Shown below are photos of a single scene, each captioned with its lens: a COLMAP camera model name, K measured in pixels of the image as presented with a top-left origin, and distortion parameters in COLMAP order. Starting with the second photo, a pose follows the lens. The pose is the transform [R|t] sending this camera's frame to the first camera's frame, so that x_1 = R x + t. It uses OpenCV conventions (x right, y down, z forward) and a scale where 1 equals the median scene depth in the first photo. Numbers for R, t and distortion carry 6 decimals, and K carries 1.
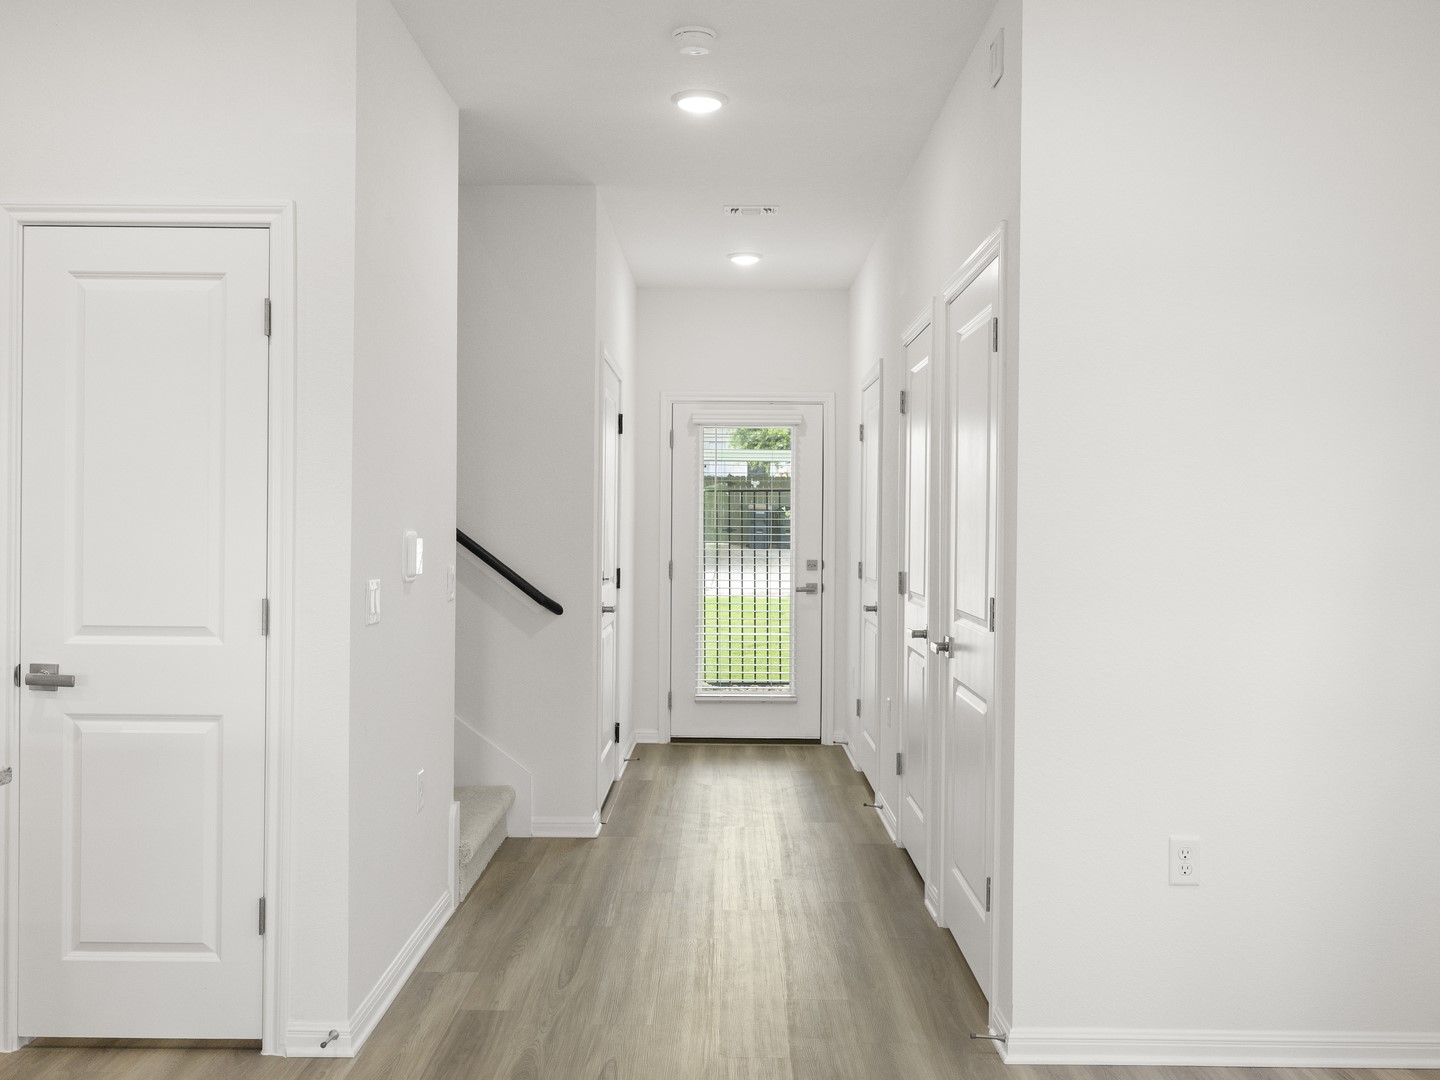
lens RADIAL K [[1263.5, 0, 719.0], [0, 1263.5, 527.5], [0, 0, 1]] dist [-0.003412, 0.001331]
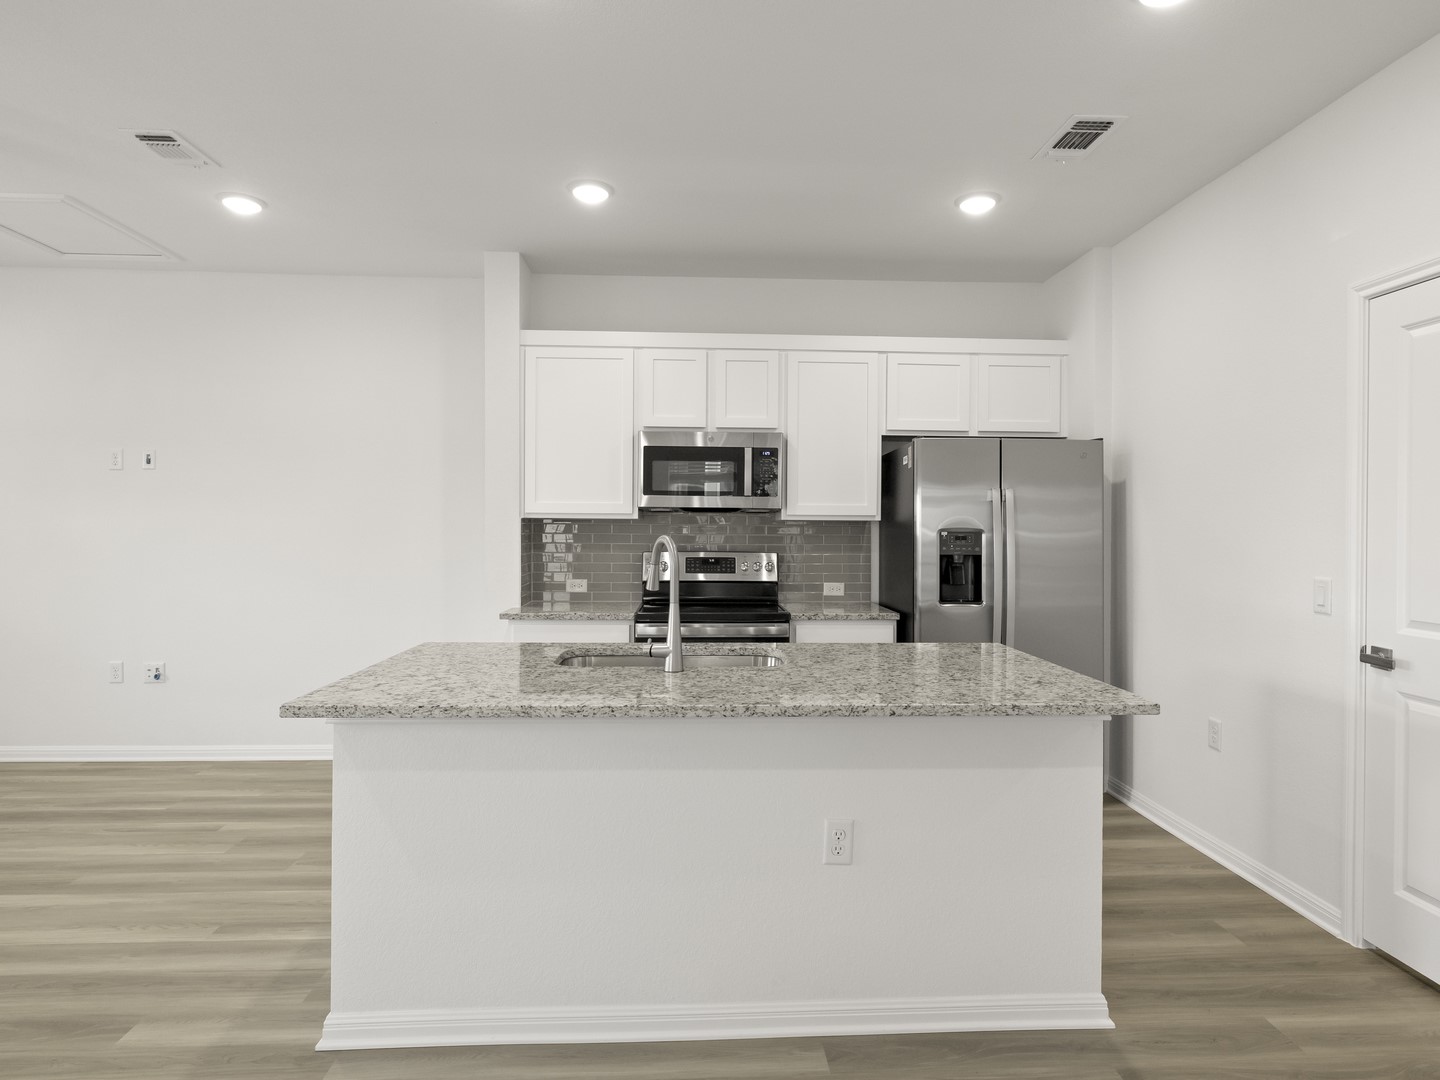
lens RADIAL K [[812.4, 0, 729.1], [0, 812.4, 530.7], [0, 0, 1]] dist [-0.003945, 0.002062]
pose [[0.060381, -0.002338, -0.998173, 0.212173], [-0.008296, 0.999962, -0.002844, 0.000769], [0.998141, 0.008453, 0.060359, 0.296781]]
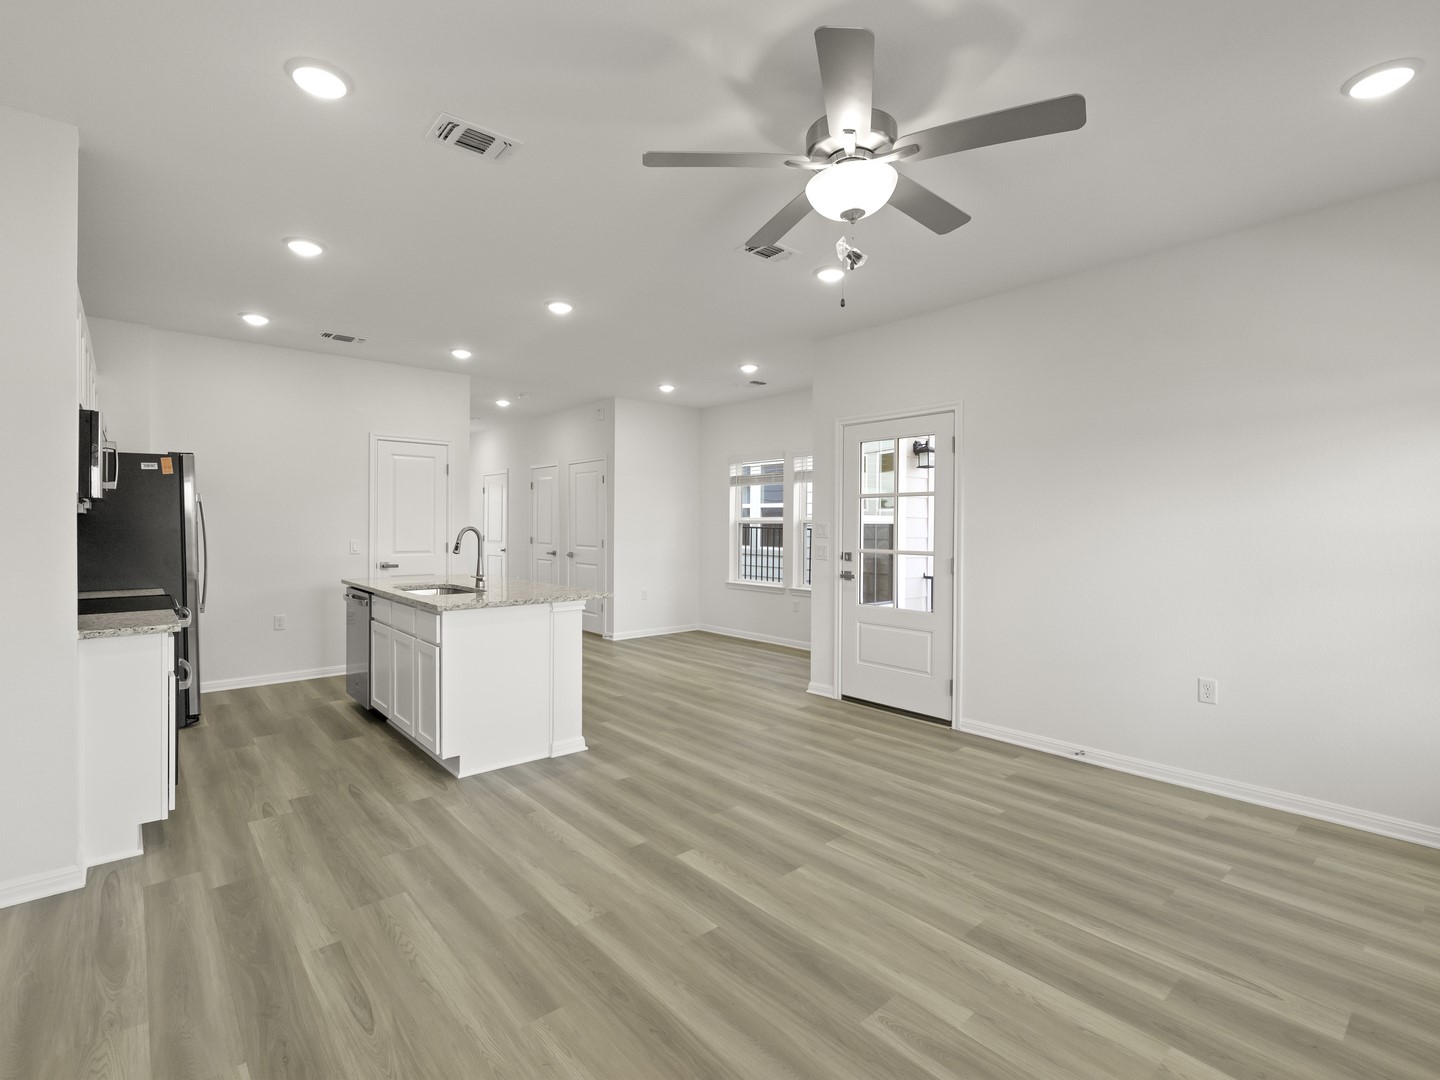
lens RADIAL K [[679.6, 0, 719.6], [0, 679.6, 529.2], [0, 0, 1]] dist [0.000476, 0.000577]
pose [[0.750566, -0.008125, 0.660745, -1.049225], [0.001860, 0.999946, 0.010184, -0.004172], [-0.660792, -0.006414, 0.750541, -1.039377]]
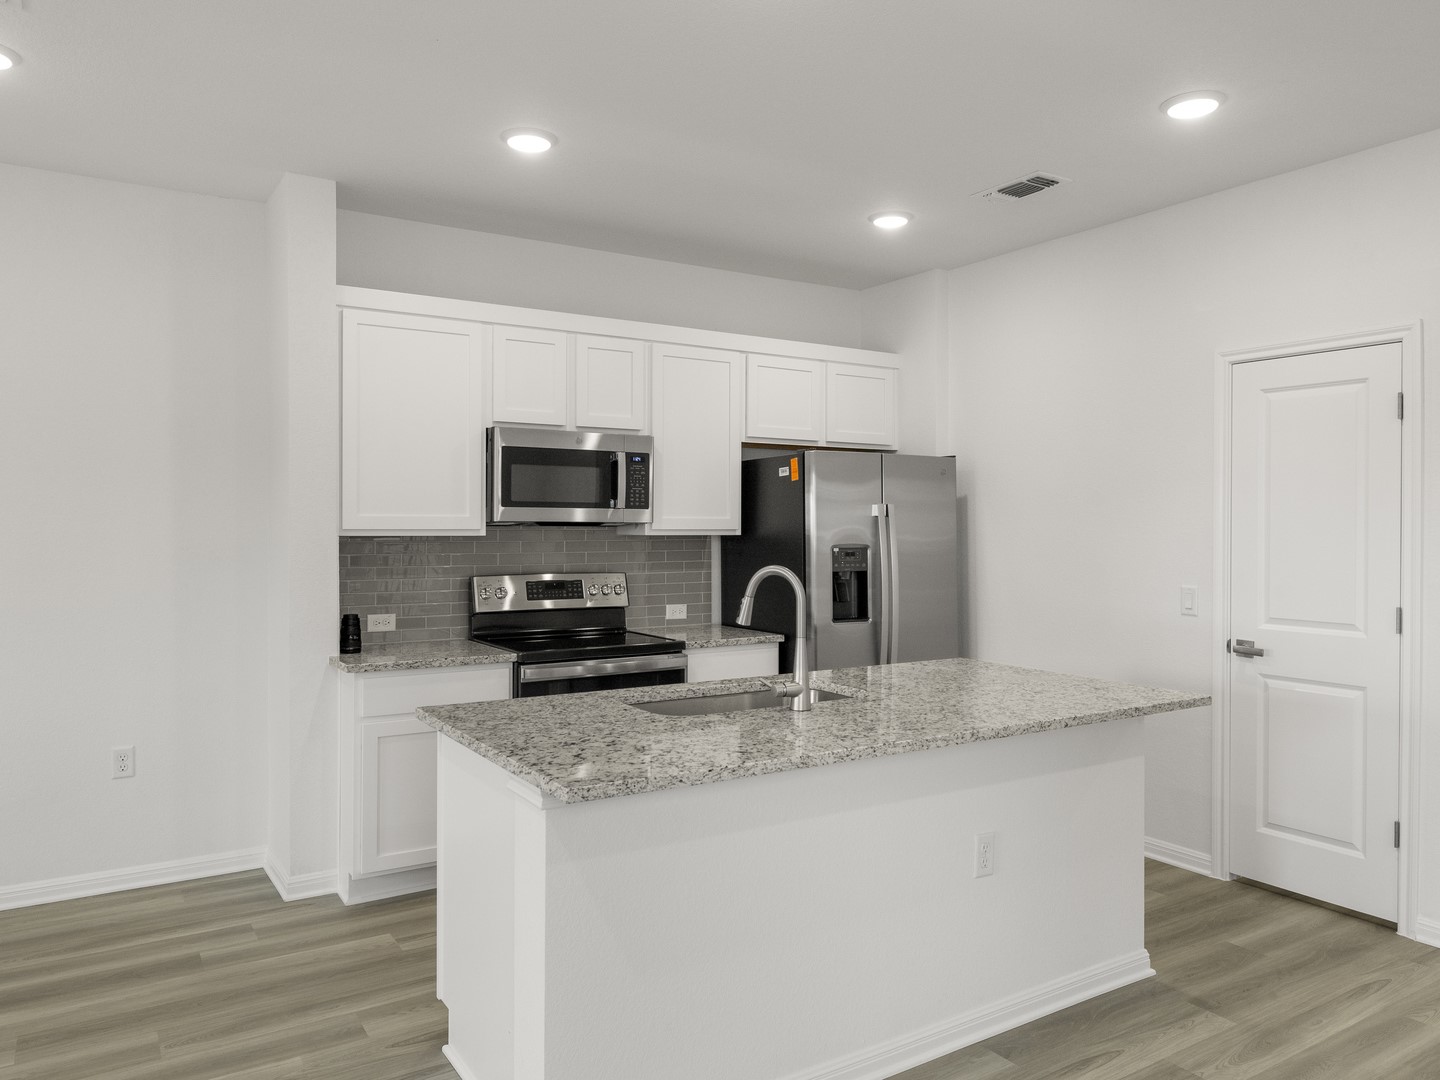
lens RADIAL K [[1019.4, 0, 725.2], [0, 1019.4, 529.2], [0, 0, 1]] dist [-0.003924, 0.004352]
pose [[0.545360, -0.003109, -0.838196, 0.169753], [-0.000501, 0.999992, -0.004035, -0.023946], [0.838202, 0.002620, 0.545353, -0.227324]]
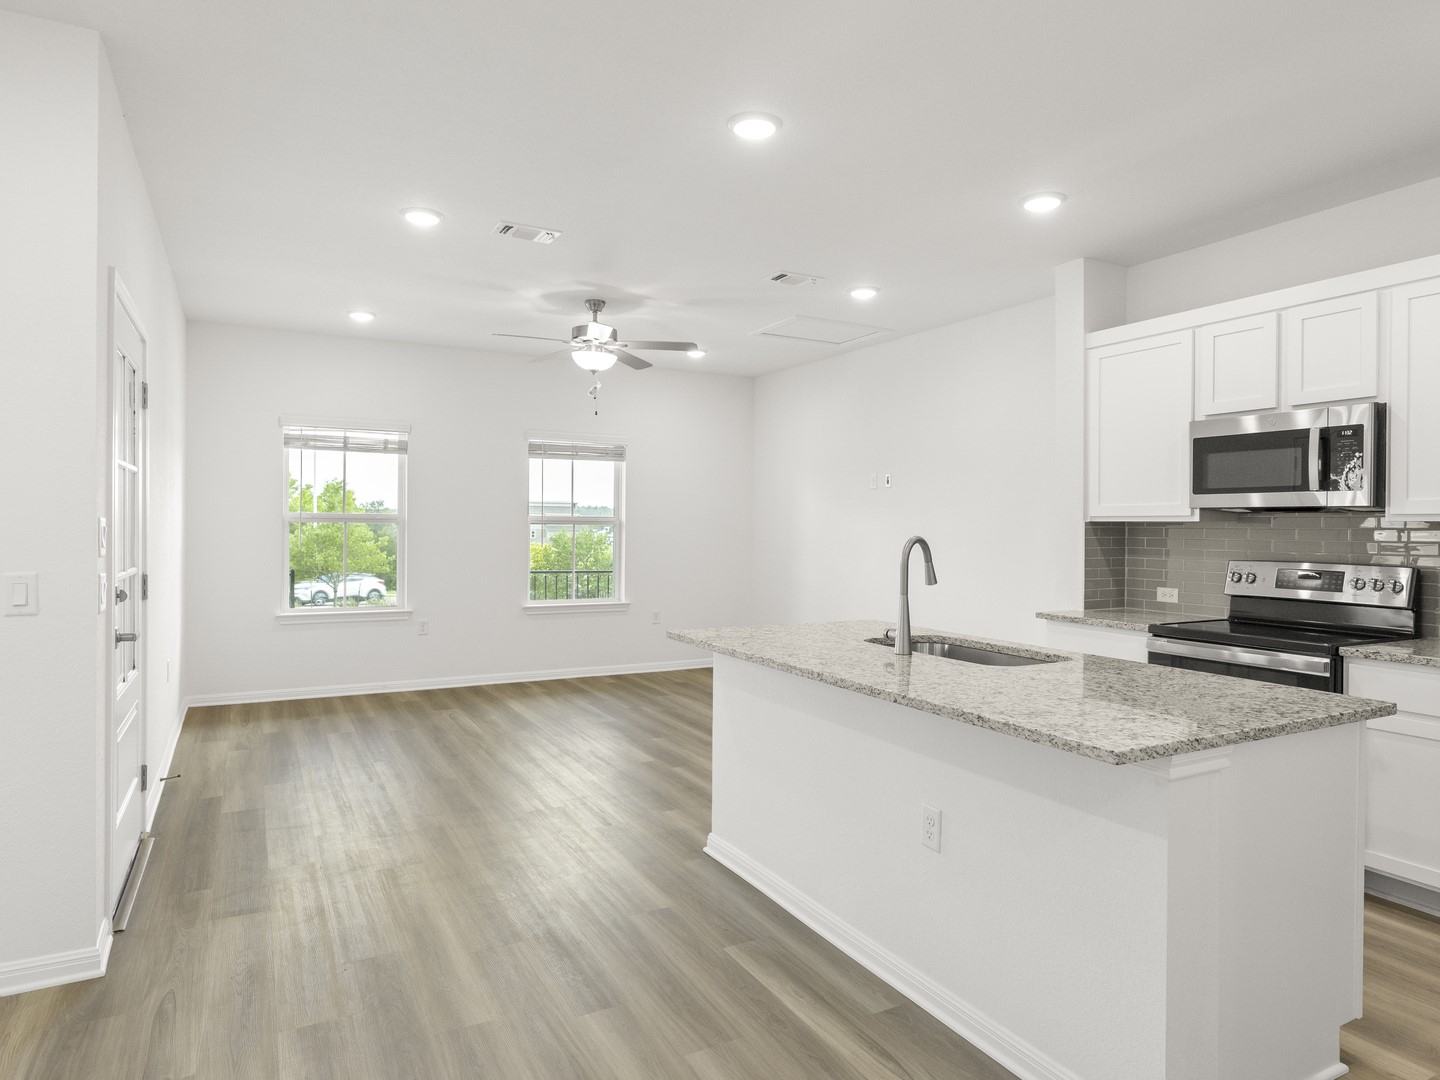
lens RADIAL K [[877.3, 0, 728.5], [0, 877.3, 531.1], [0, 0, 1]] dist [0.000811, 0.000913]
pose [[-0.874299, -0.011257, -0.485257, 0.077961], [-0.014976, 0.999881, 0.003789, -0.002007], [0.485157, 0.010580, -0.874363, 0.986487]]
